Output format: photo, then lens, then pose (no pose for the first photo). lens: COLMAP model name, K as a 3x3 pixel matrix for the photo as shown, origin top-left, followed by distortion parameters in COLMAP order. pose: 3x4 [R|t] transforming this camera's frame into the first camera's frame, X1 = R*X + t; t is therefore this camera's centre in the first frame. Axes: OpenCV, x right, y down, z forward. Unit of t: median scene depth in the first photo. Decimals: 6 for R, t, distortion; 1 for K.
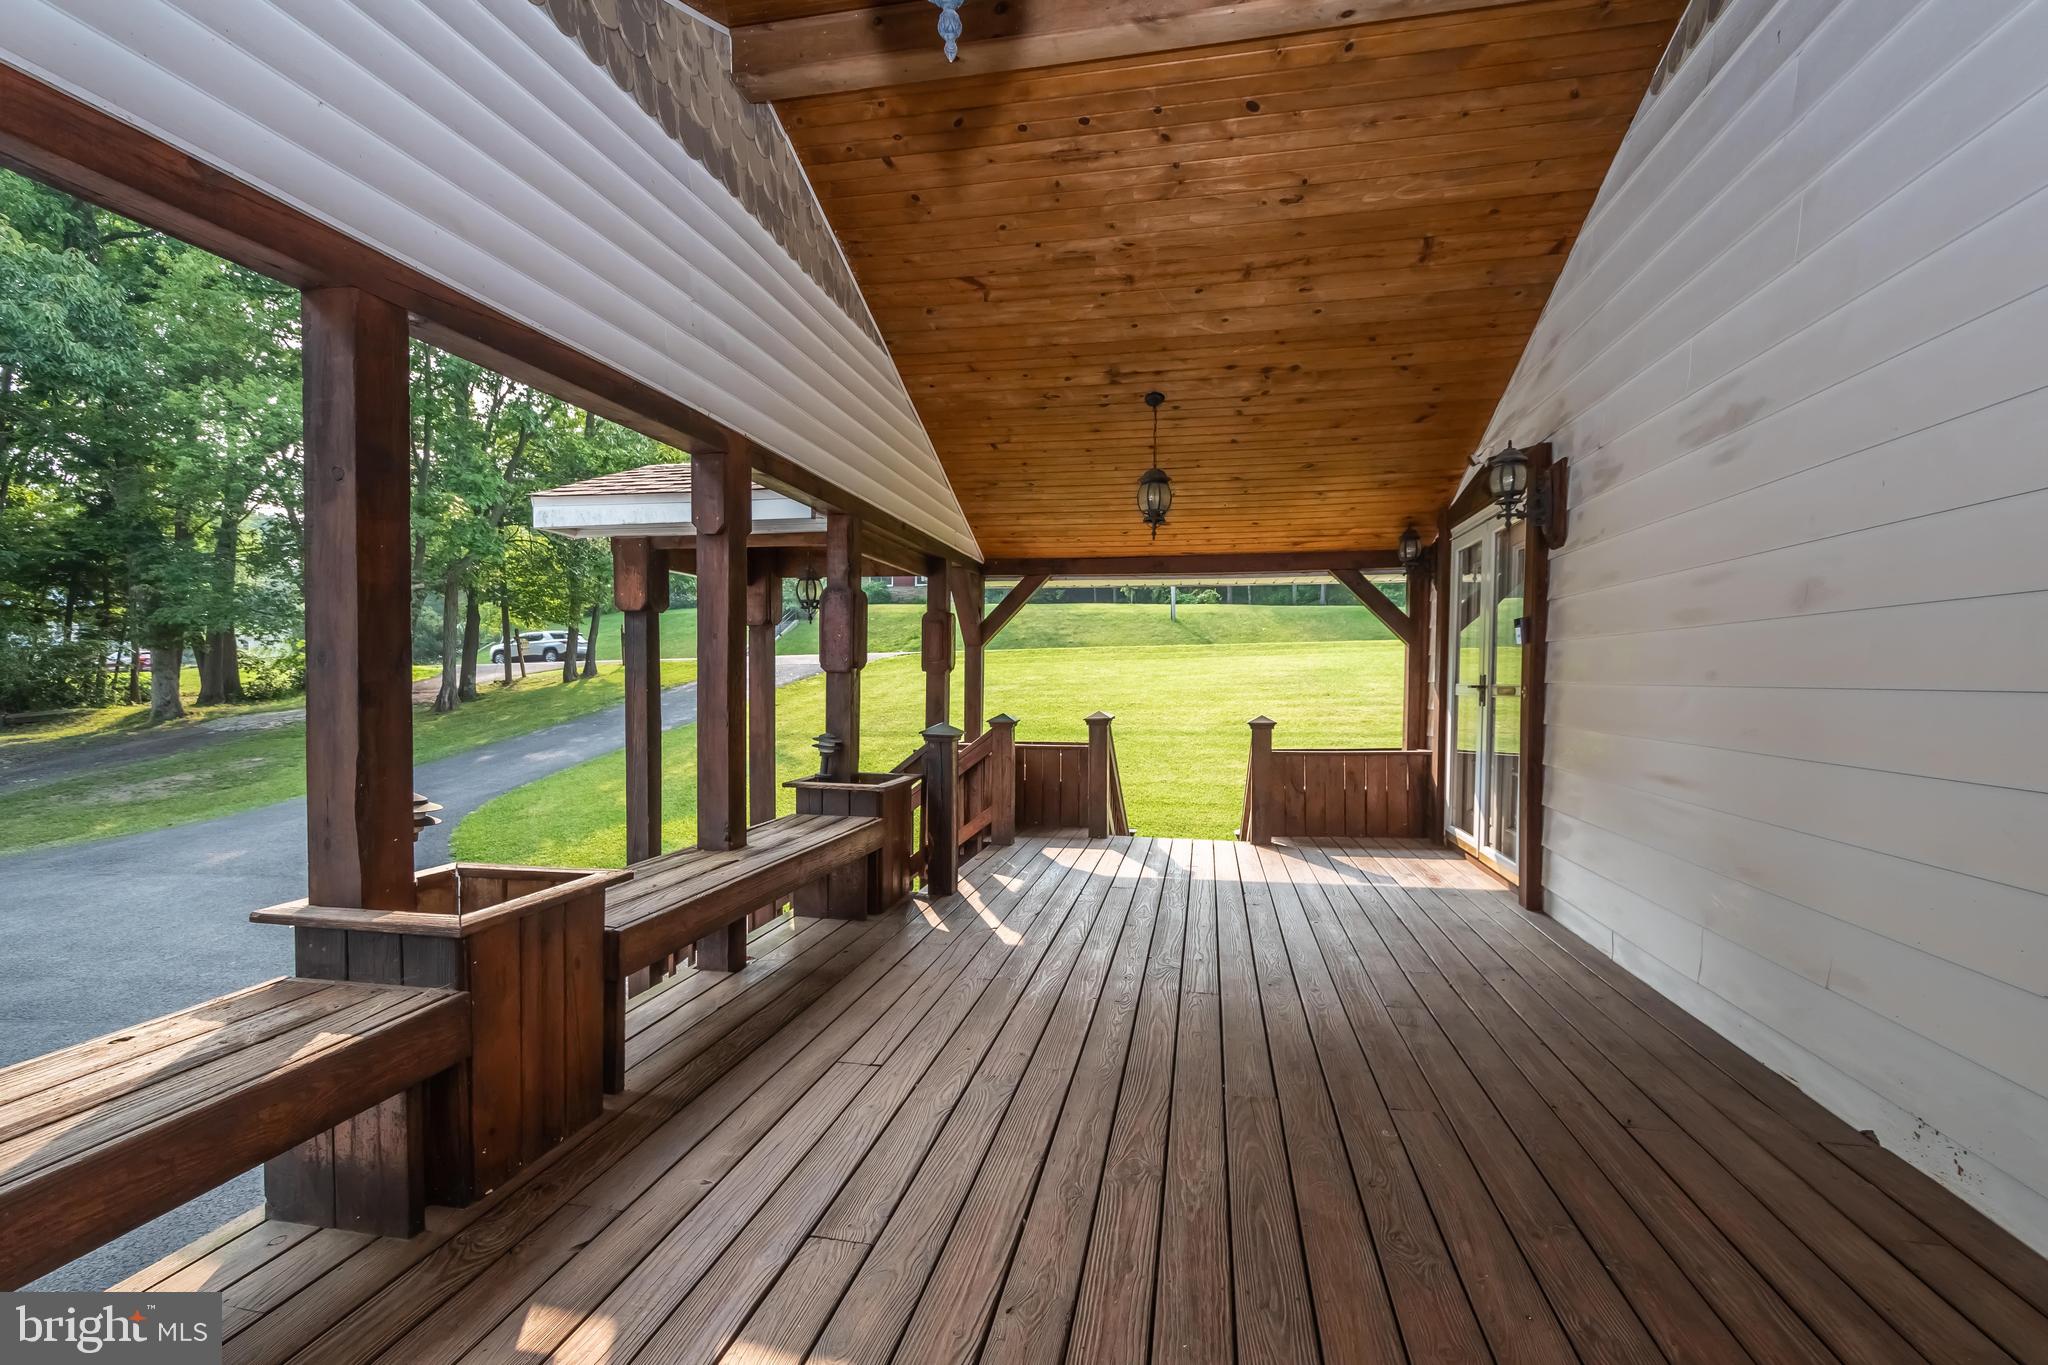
lens RADIAL K [[897.2, 0, 1028.3], [0, 897.2, 703.0], [0, 0, 1]] dist [0.022560, -0.011996]
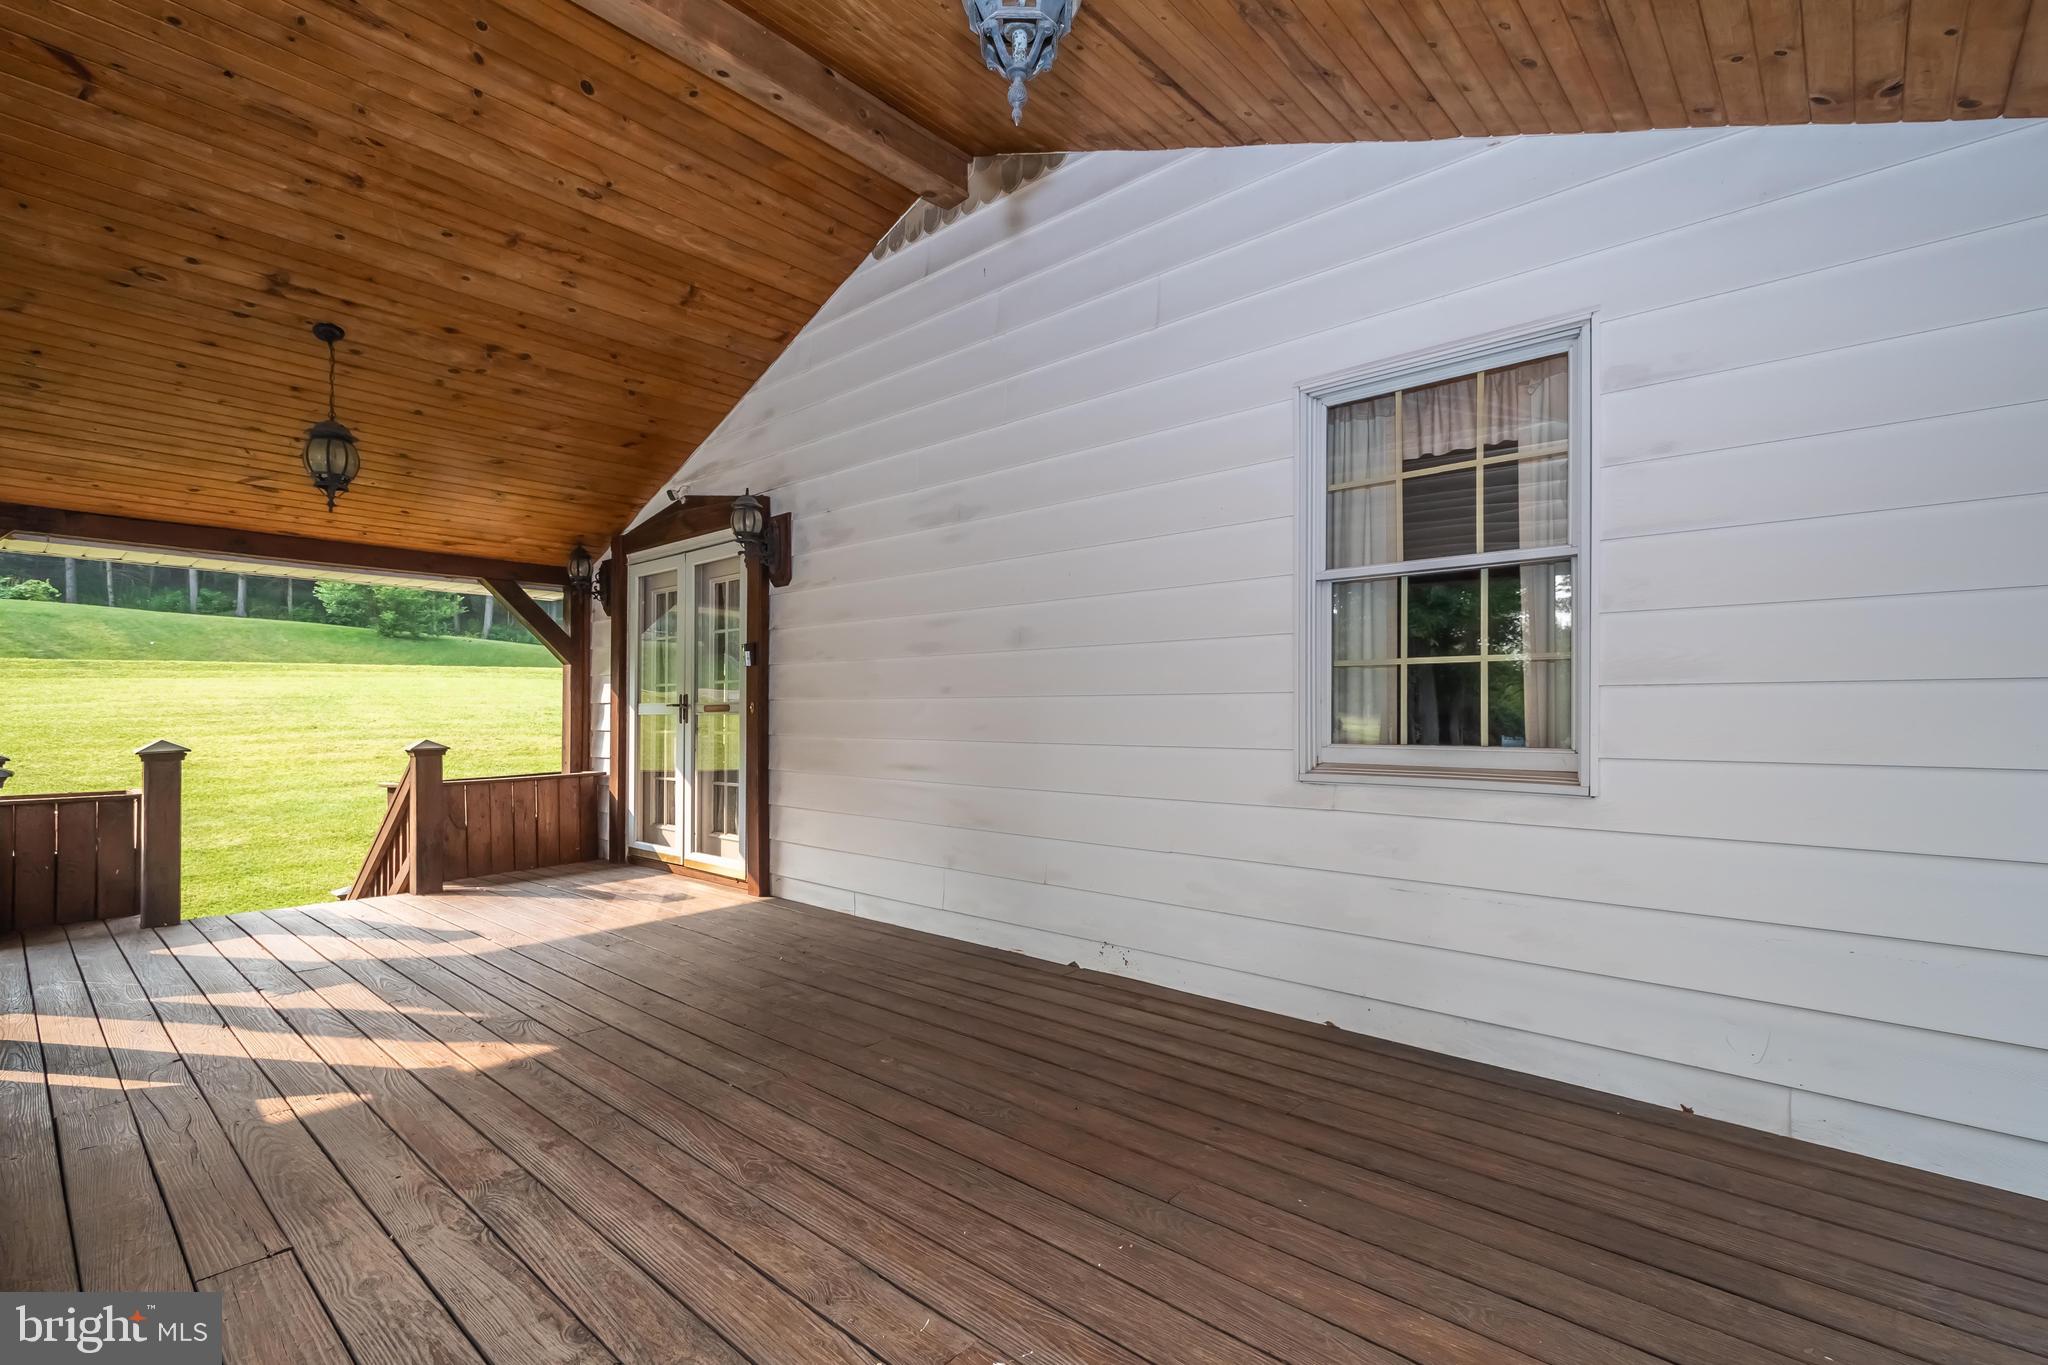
lens RADIAL K [[916.8, 0, 1029.9], [0, 916.8, 705.9], [0, 0, 1]] dist [0.008433, -0.000678]
pose [[0.511265, 0.003649, 0.859415, -0.262292], [0.024605, 0.999519, -0.018881, 0.015845], [-0.859071, 0.030799, 0.510929, 0.094010]]
